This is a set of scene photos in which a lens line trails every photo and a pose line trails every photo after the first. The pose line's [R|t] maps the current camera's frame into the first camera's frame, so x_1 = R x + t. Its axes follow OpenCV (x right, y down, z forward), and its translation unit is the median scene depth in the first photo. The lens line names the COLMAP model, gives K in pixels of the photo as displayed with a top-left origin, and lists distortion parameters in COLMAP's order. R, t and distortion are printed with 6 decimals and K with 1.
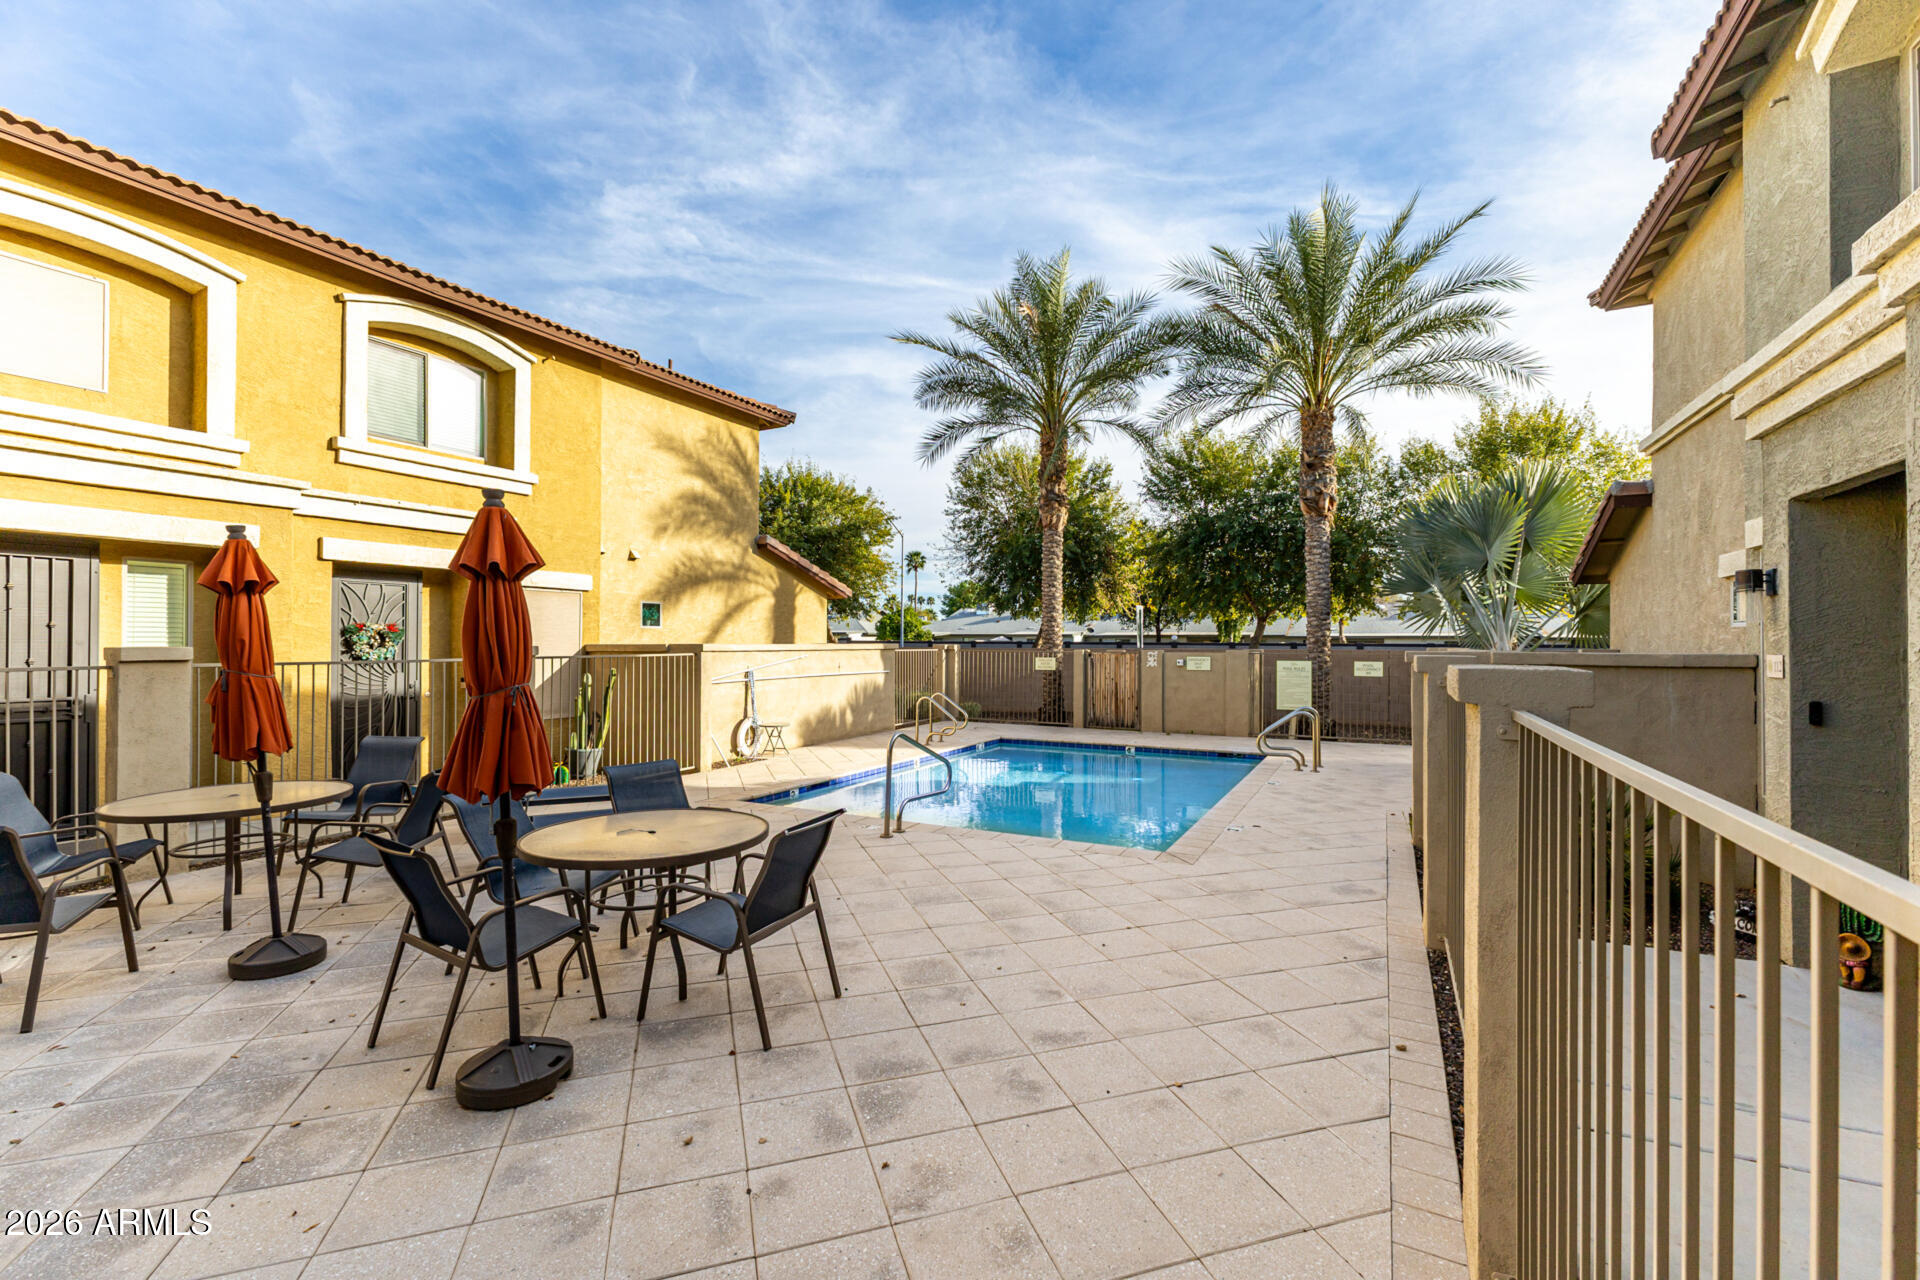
lens RADIAL K [[828.5, 0, 962.9], [0, 828.5, 639.4], [0, 0, 1]] dist [0.010515, -0.003569]
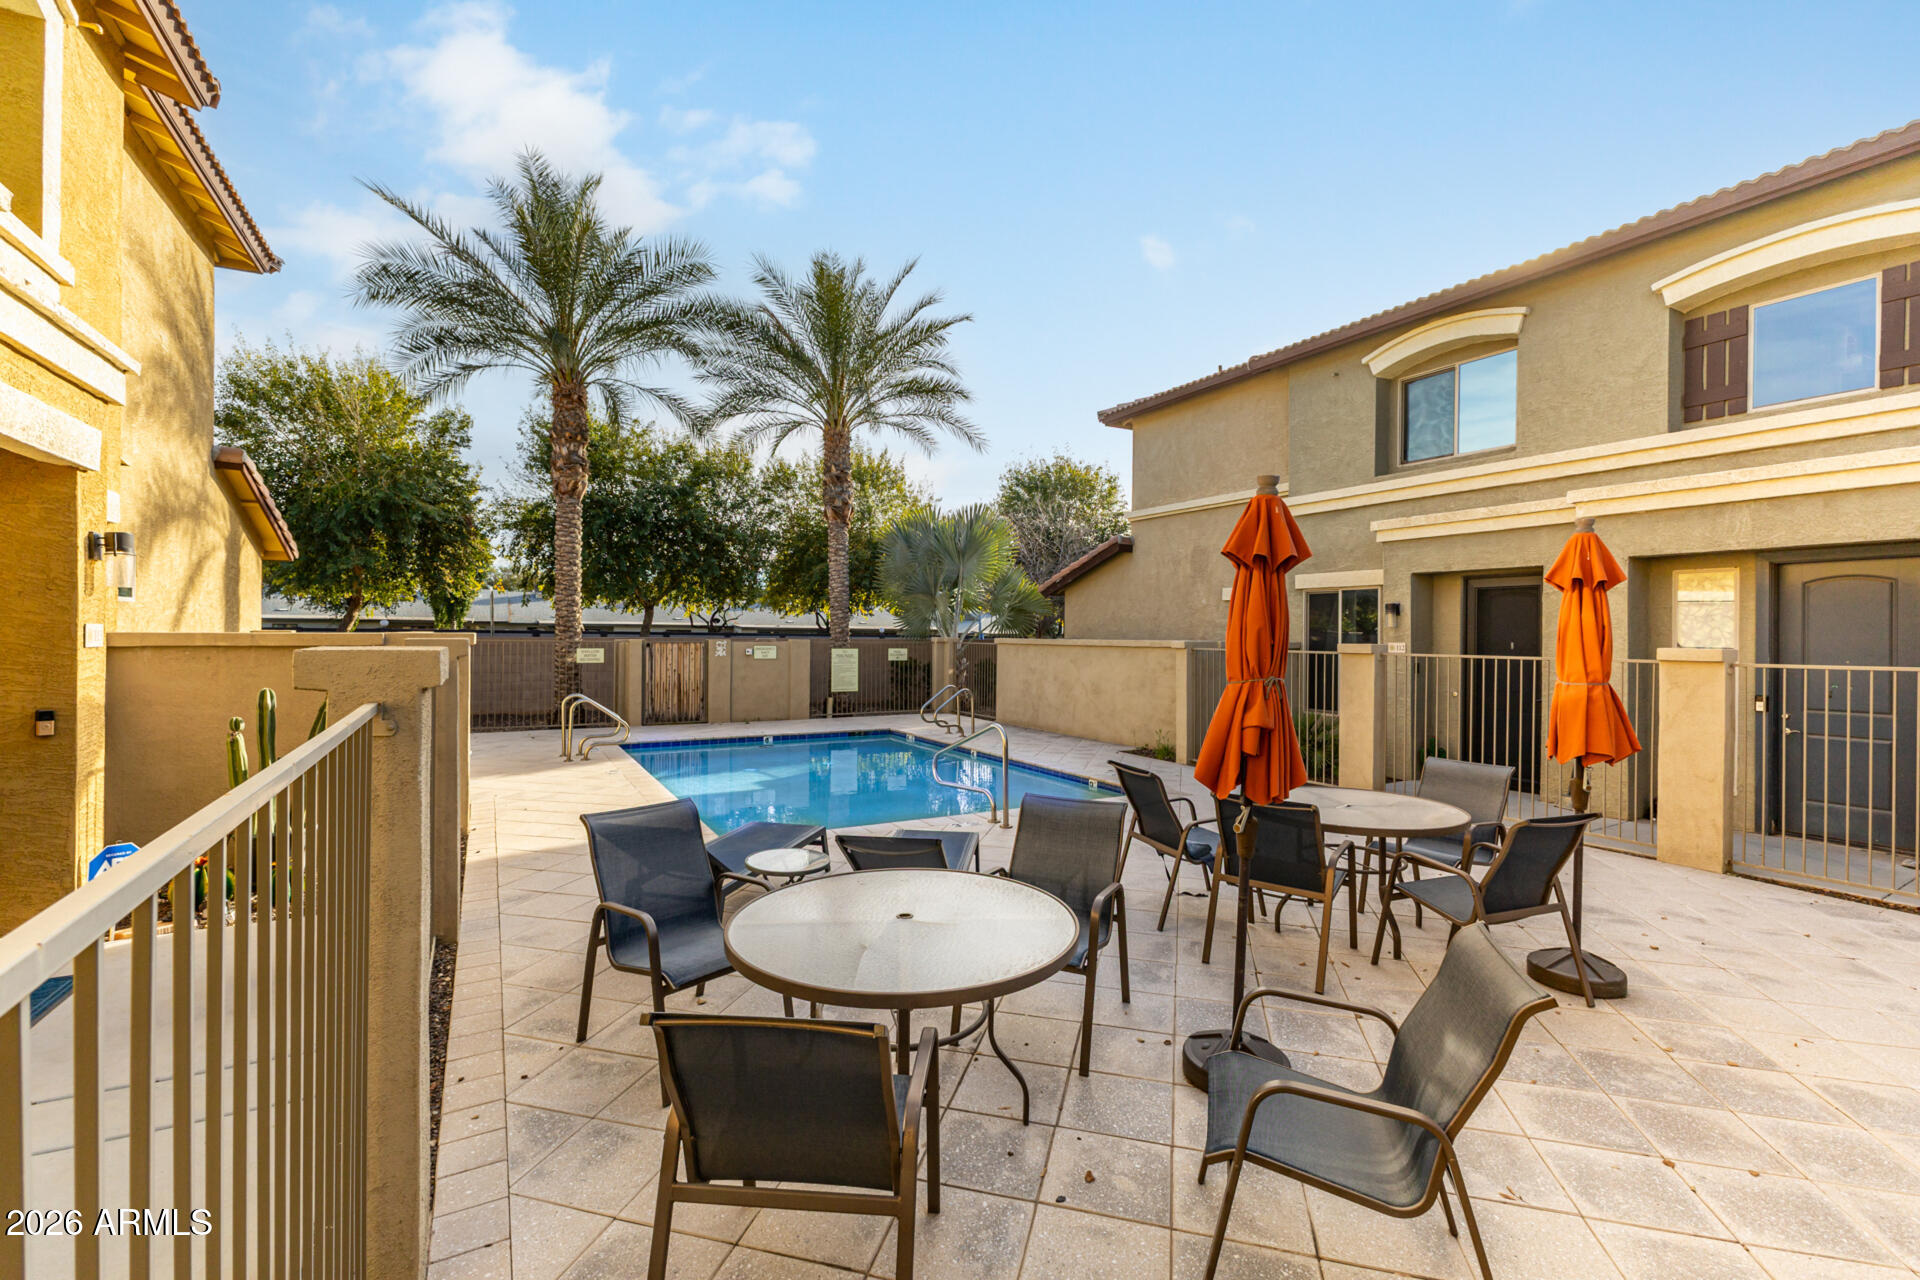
lens RADIAL K [[828.5, 0, 959.2], [0, 828.5, 640.1], [0, 0, 1]] dist [0.010515, -0.003569]
pose [[0.545644, -0.003026, 0.838011, -0.452369], [-0.010867, 0.999884, 0.010687, 0.000109], [-0.837946, -0.014938, 0.545548, 0.233790]]
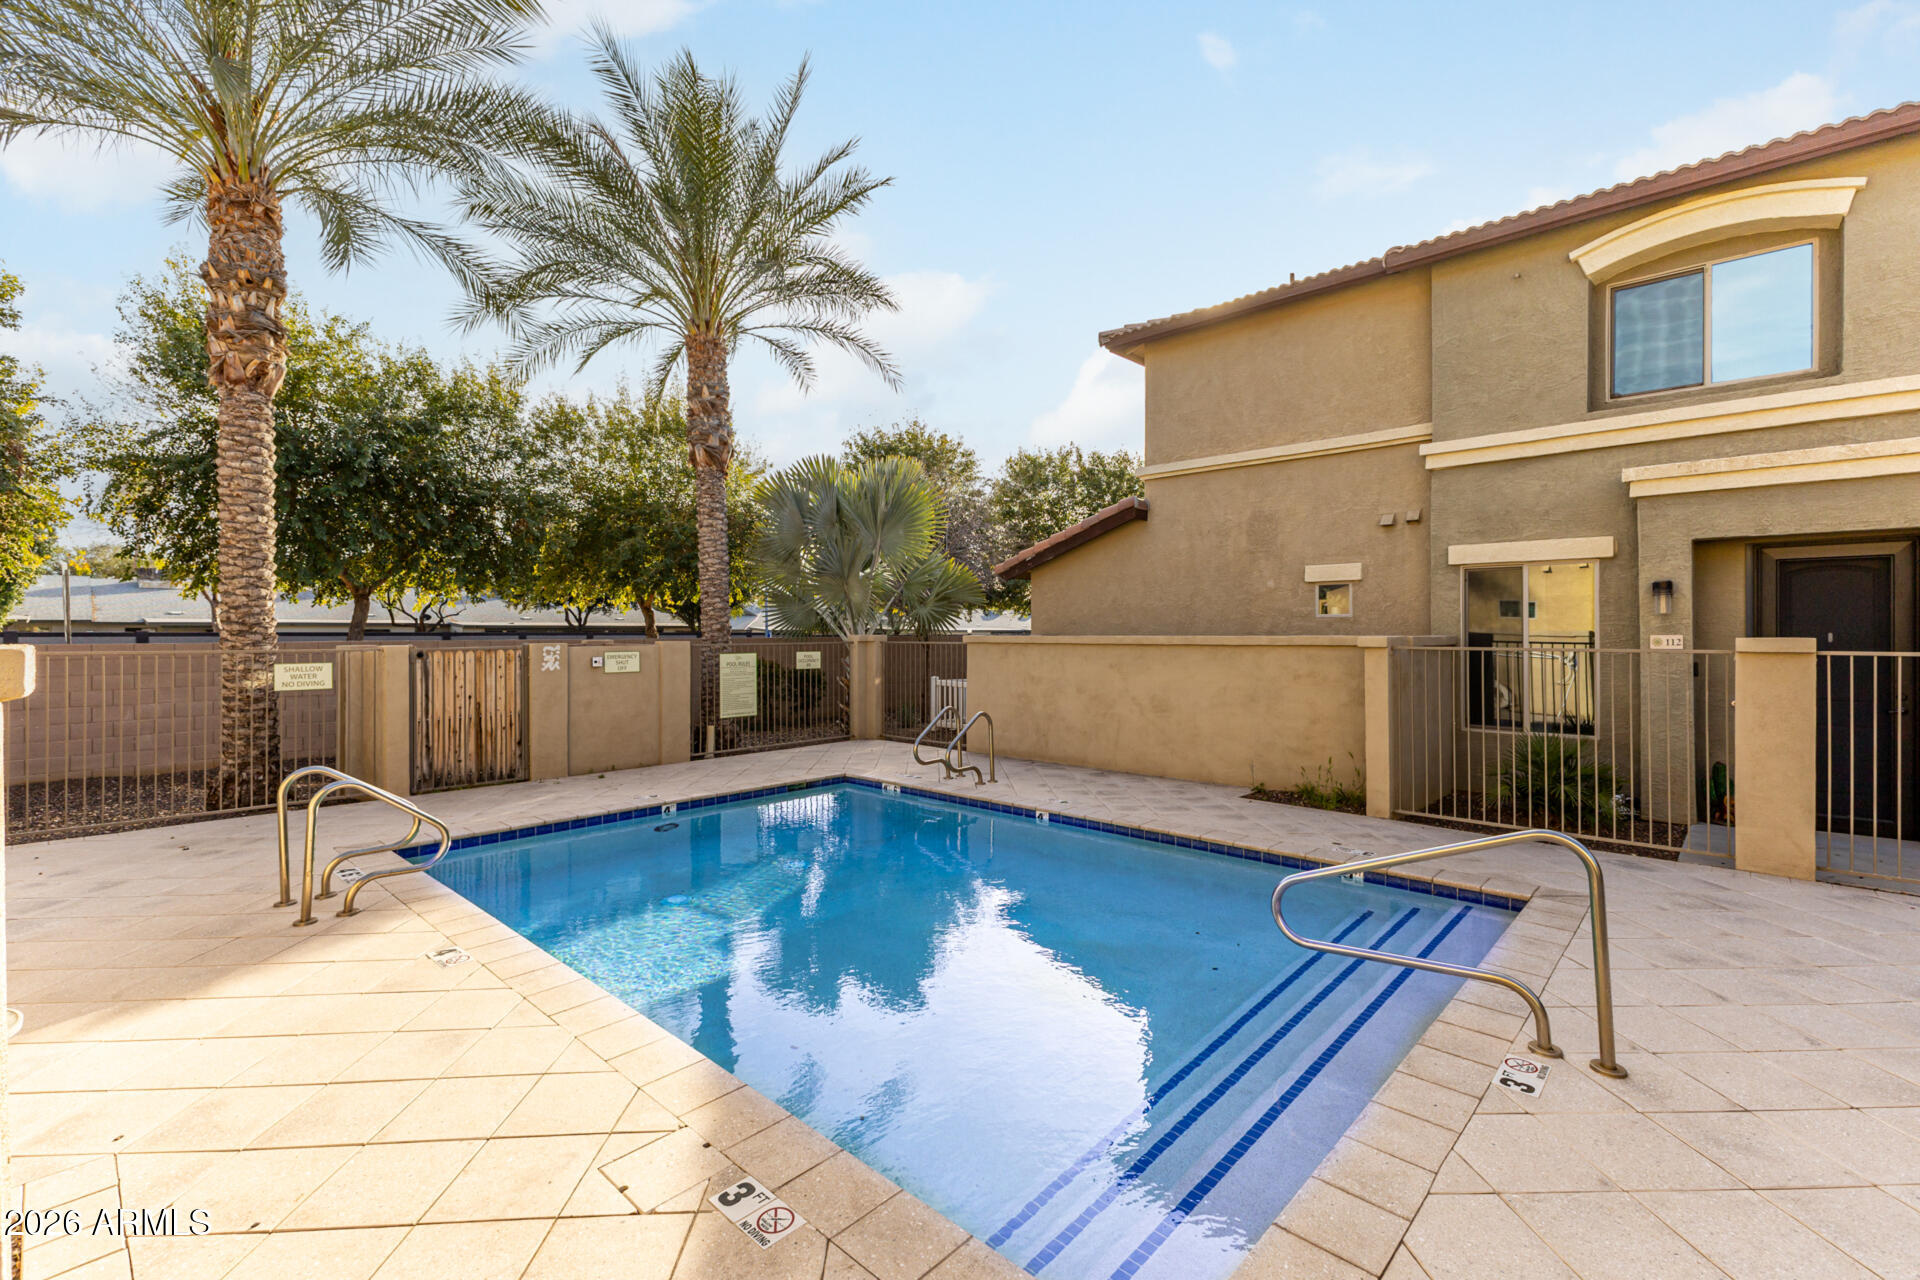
lens RADIAL K [[828.5, 0, 960.3], [0, 828.5, 636.6], [0, 0, 1]] dist [0.010515, -0.003569]
pose [[0.263631, -0.009340, 0.964578, -0.283041], [-0.000845, 0.999950, 0.009914, 0.002016], [-0.964623, -0.003429, 0.263610, 0.568472]]
